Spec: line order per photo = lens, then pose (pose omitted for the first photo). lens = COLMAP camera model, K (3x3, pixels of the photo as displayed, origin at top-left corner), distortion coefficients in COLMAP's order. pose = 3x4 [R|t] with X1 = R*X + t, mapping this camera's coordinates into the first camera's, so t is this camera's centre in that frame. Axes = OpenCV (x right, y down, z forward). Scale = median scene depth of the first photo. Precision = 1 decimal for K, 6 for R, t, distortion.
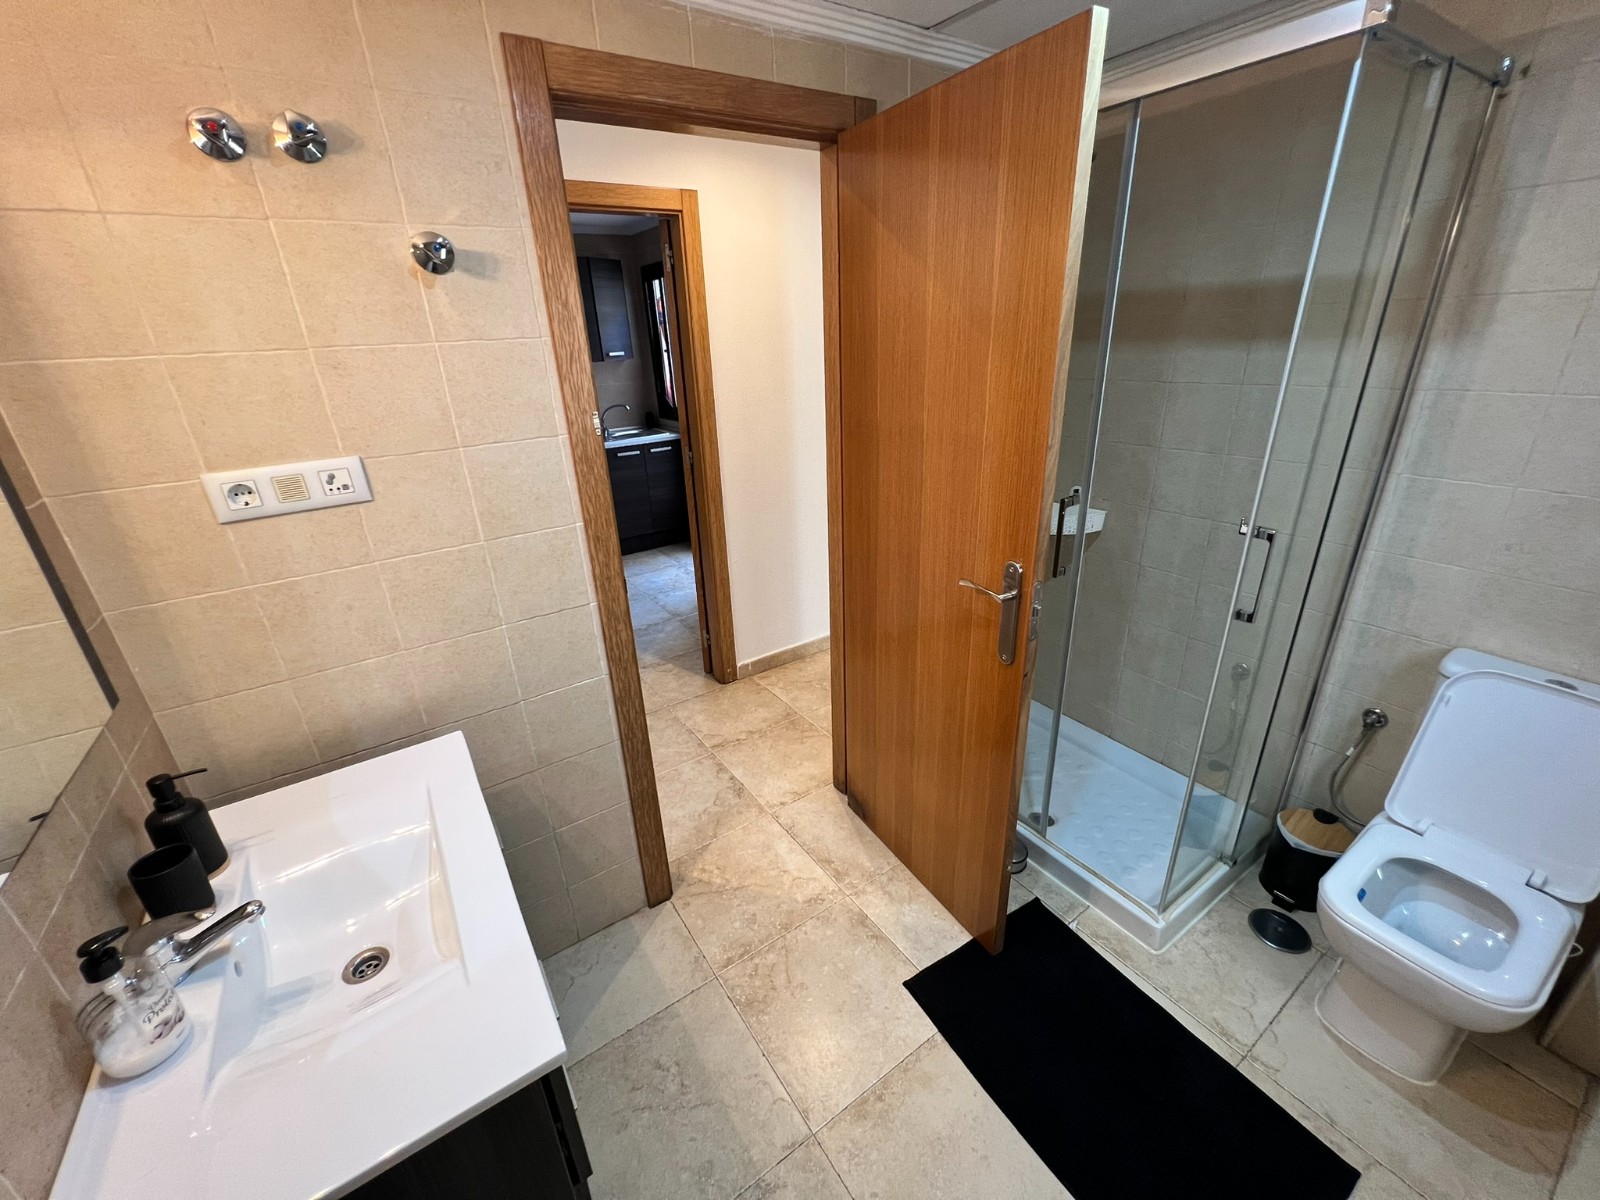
lens RADIAL K [[642.7, 0, 800.3], [0, 642.7, 596.6], [0, 0, 1]] dist [-0.002403, 0.000059]
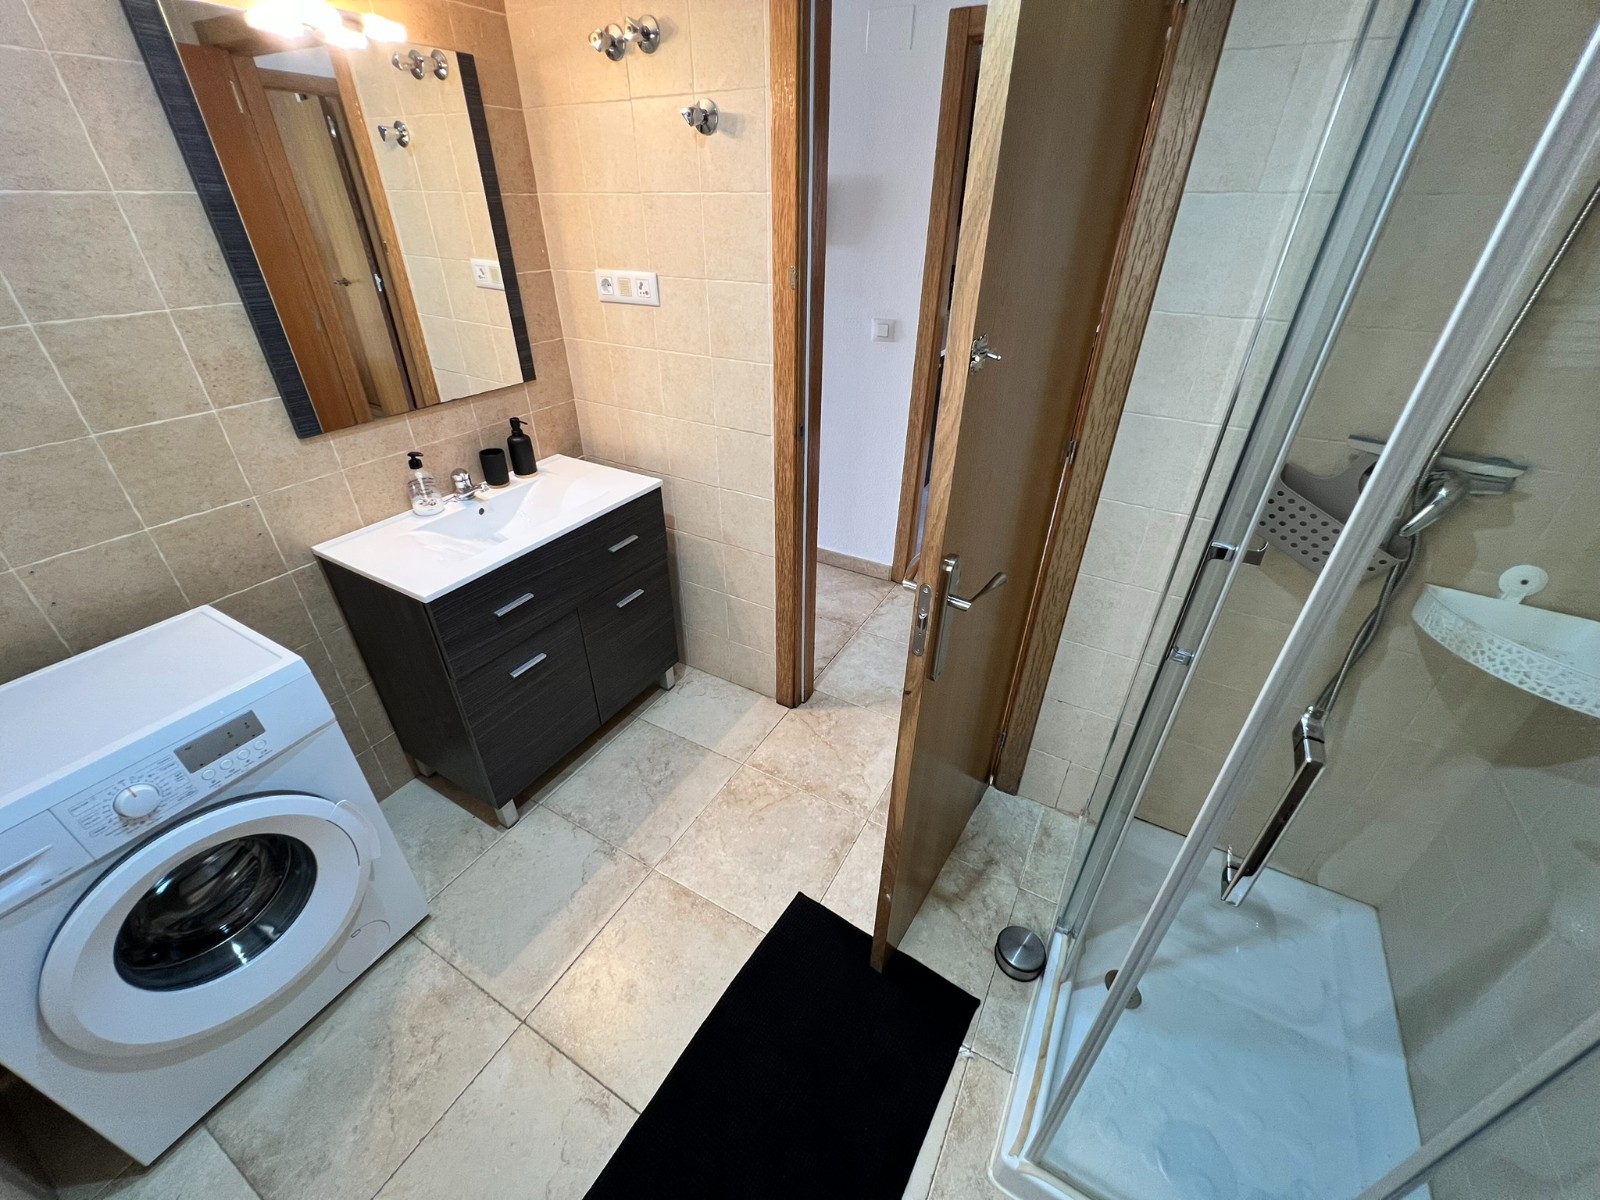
lens RADIAL K [[642.7, 0, 795.8], [0, 642.7, 599.4], [0, 0, 1]] dist [-0.002403, 0.000059]
pose [[0.435121, 0.511938, -0.740668, 0.835338], [-0.364179, 0.852399, 0.375219, -0.222029], [0.823434, 0.106470, 0.557334, 0.457782]]
